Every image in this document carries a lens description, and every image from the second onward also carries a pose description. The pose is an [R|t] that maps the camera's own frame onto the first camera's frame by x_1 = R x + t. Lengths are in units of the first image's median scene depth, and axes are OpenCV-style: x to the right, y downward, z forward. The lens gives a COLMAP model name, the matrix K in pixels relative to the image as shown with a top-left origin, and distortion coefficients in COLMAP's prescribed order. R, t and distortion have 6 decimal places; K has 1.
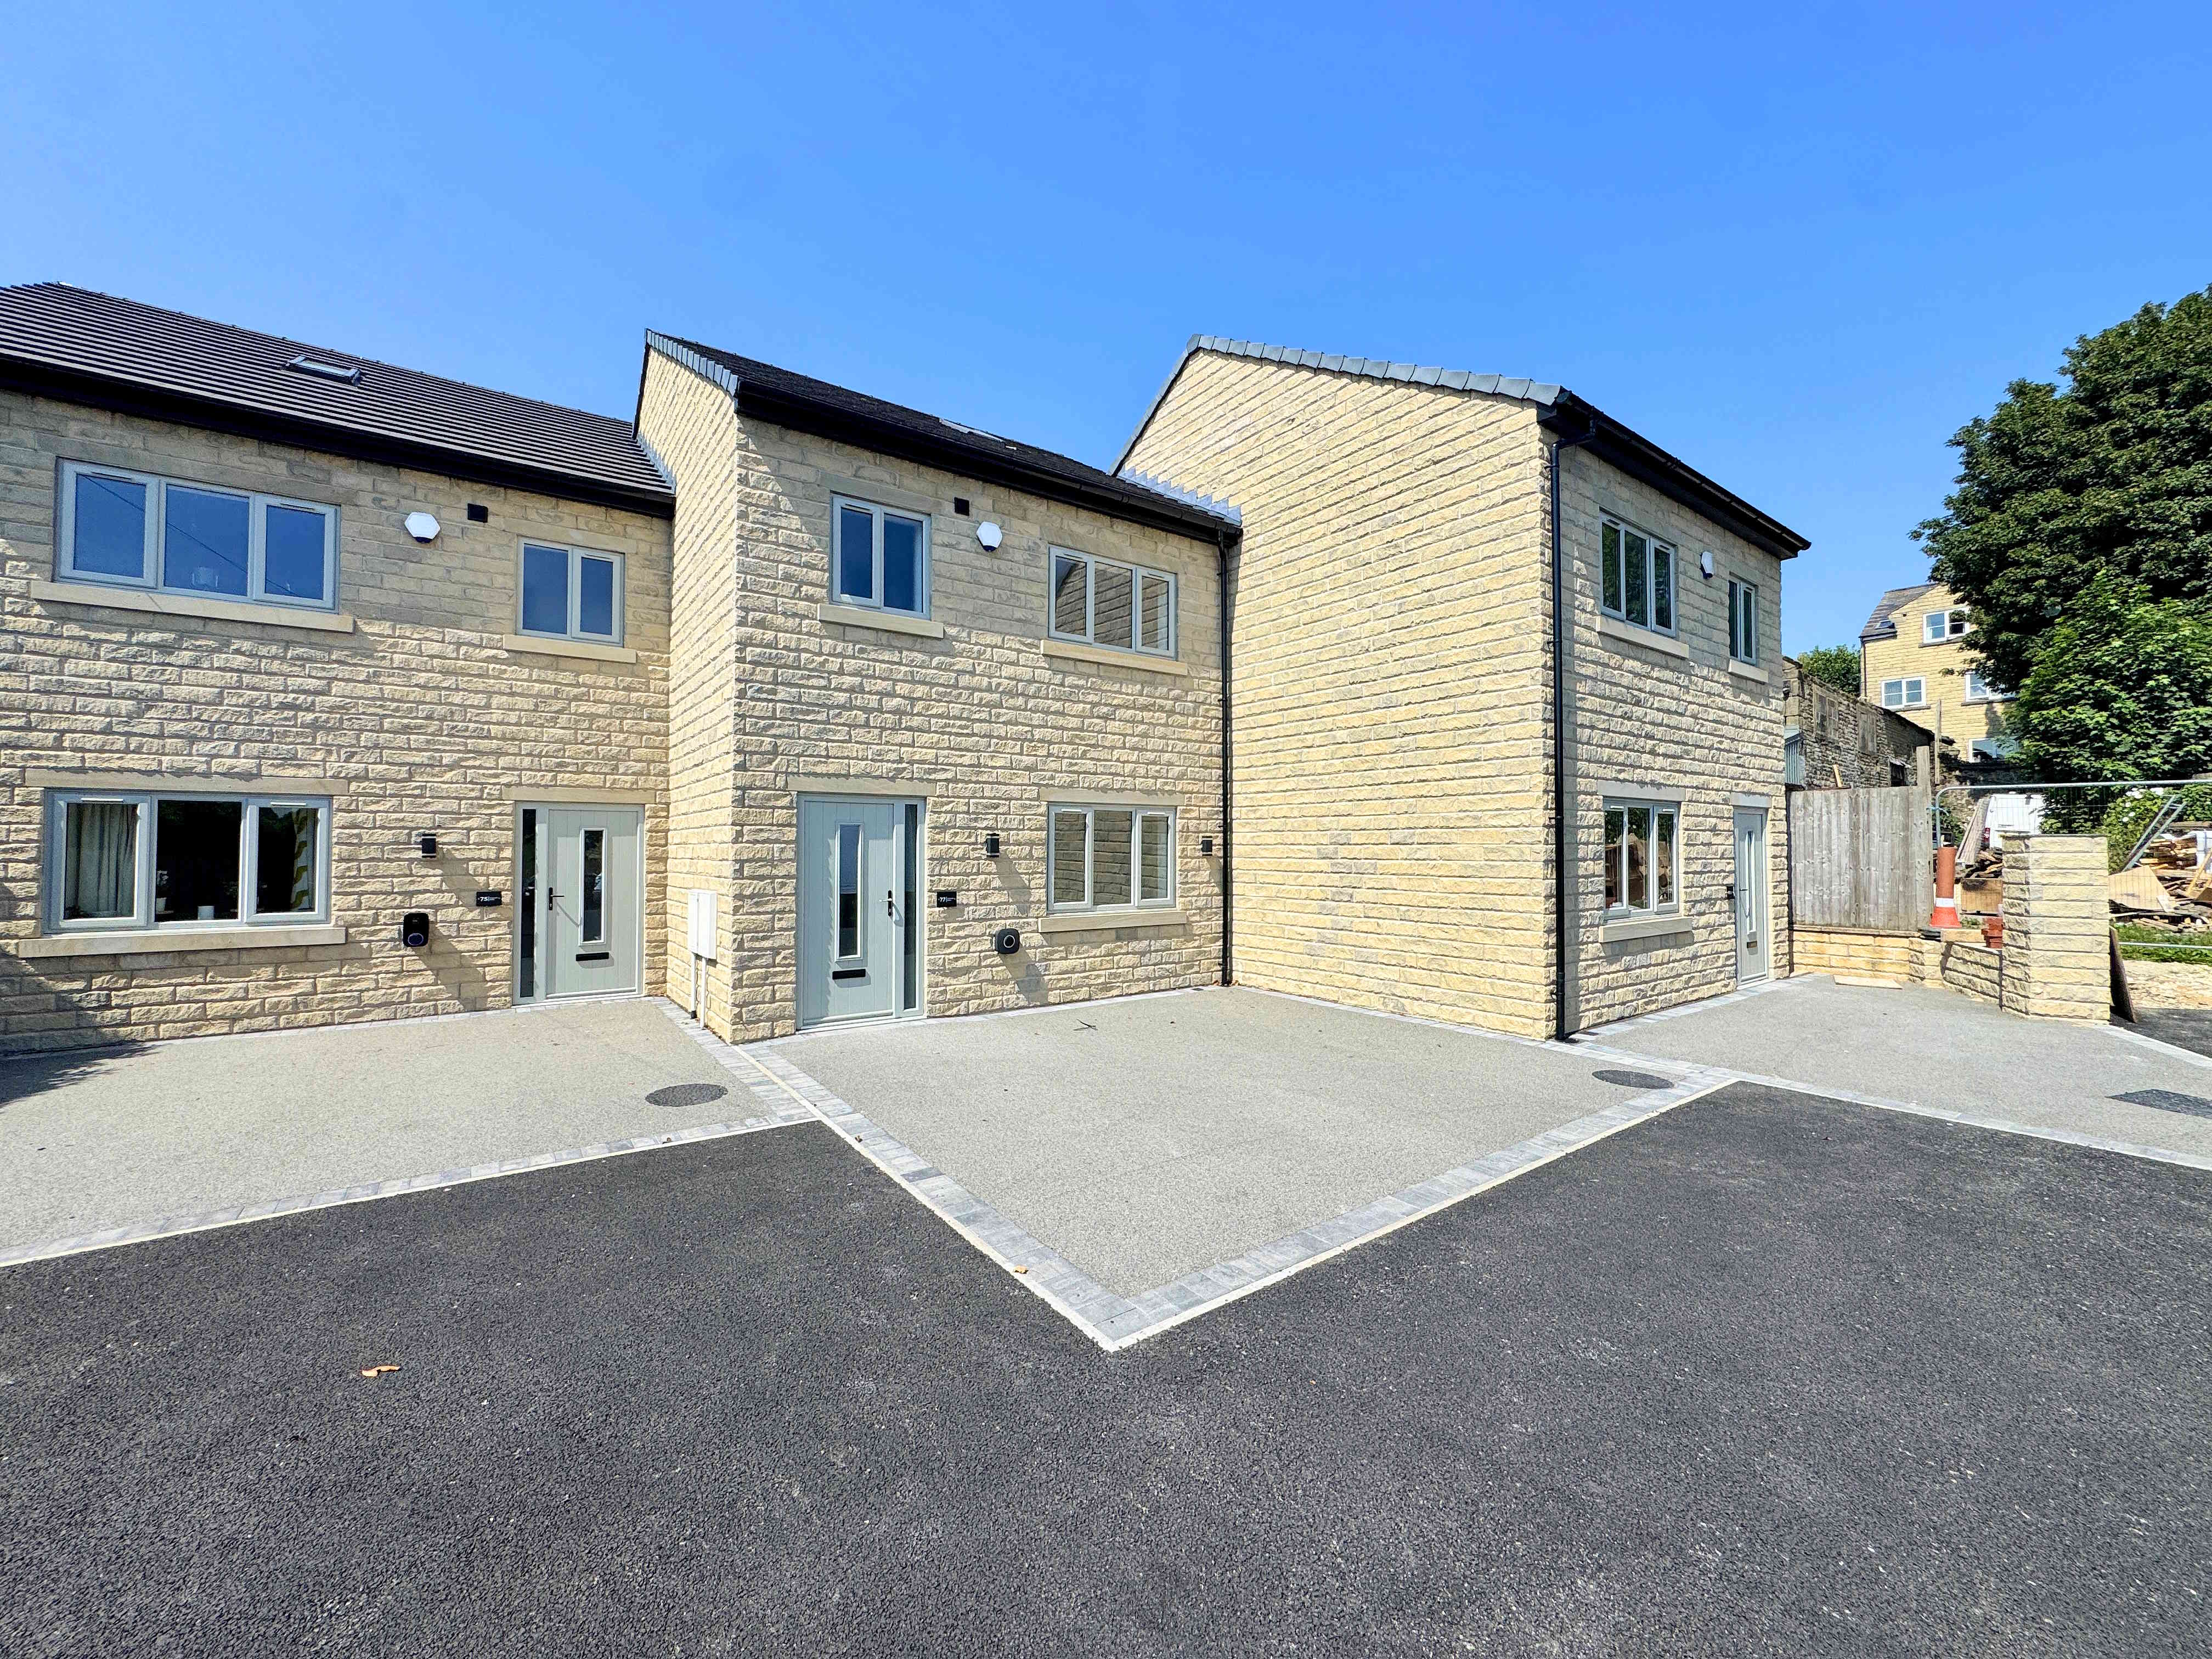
lens RADIAL K [[883.4, 0, 1106.8], [0, 883.4, 829.5], [0, 0, 1]] dist [-0.003878, 0.000698]
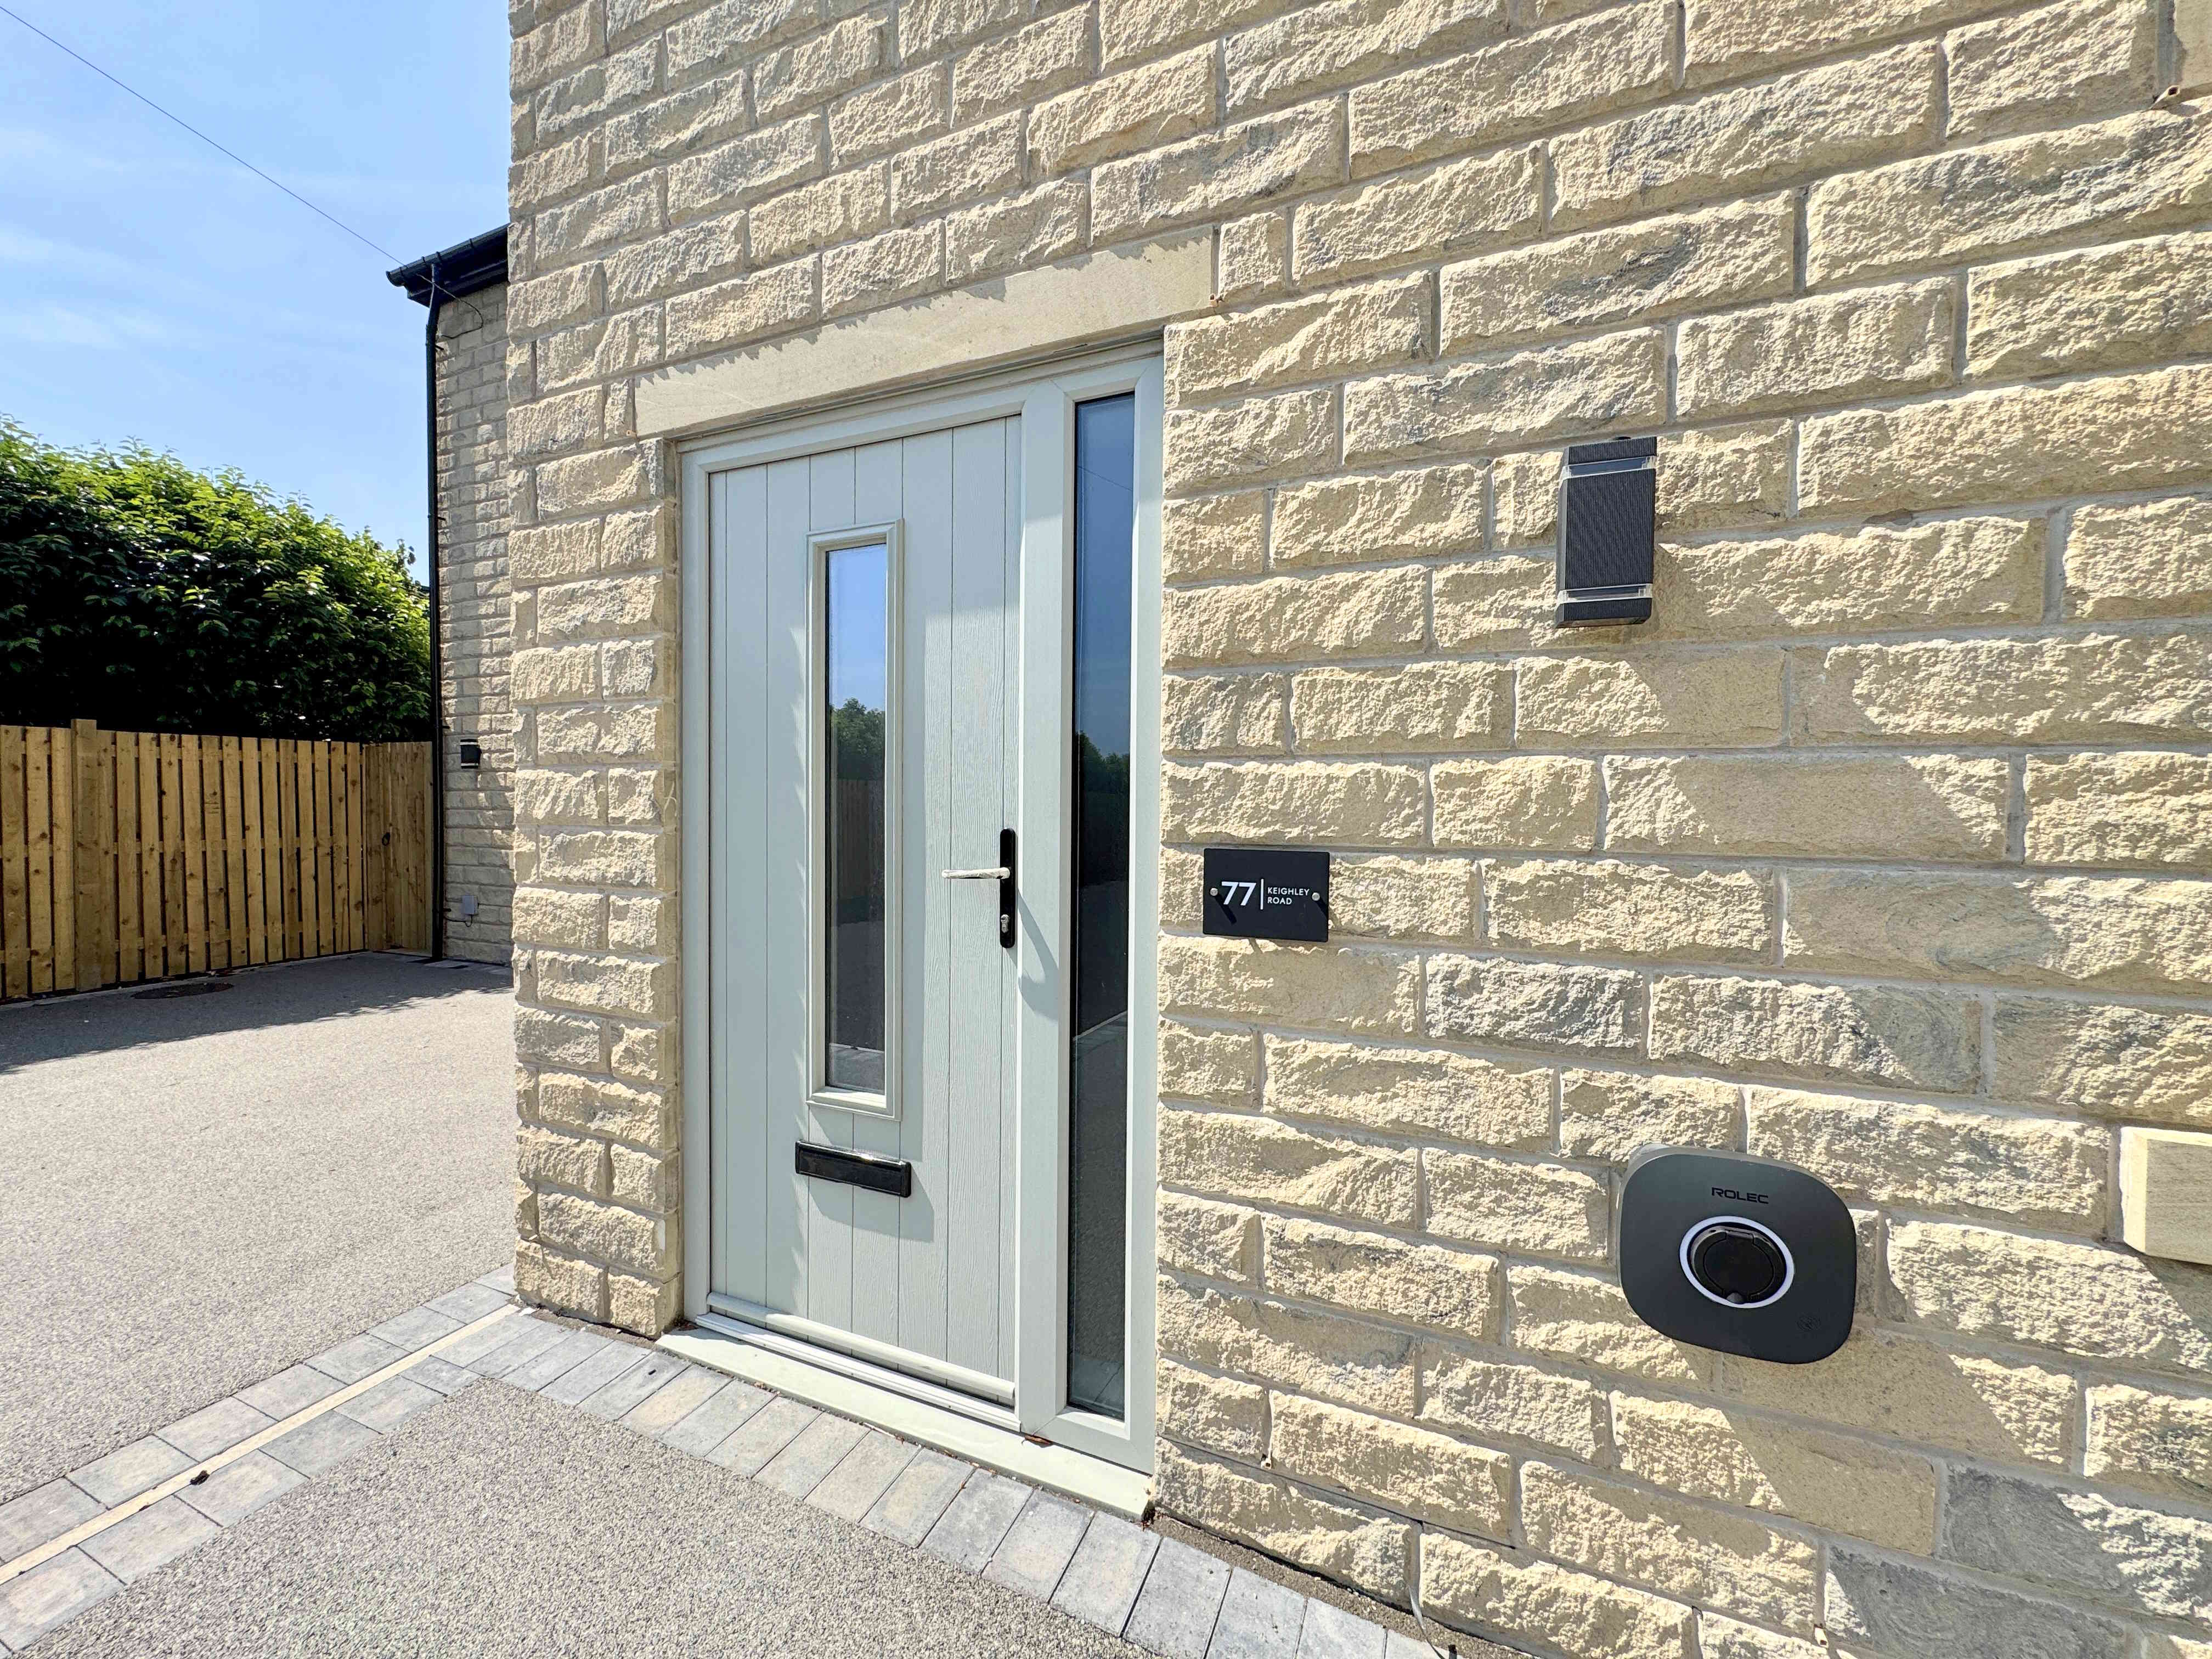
lens RADIAL K [[883.4, 0, 1104.5], [0, 883.4, 827.2], [0, 0, 1]] dist [-0.003878, 0.000698]
pose [[0.503473, 0.025239, -0.863642, -0.048306], [0.010940, 0.999307, 0.035581, 0.058728], [0.863942, -0.027363, 0.502848, 0.873143]]
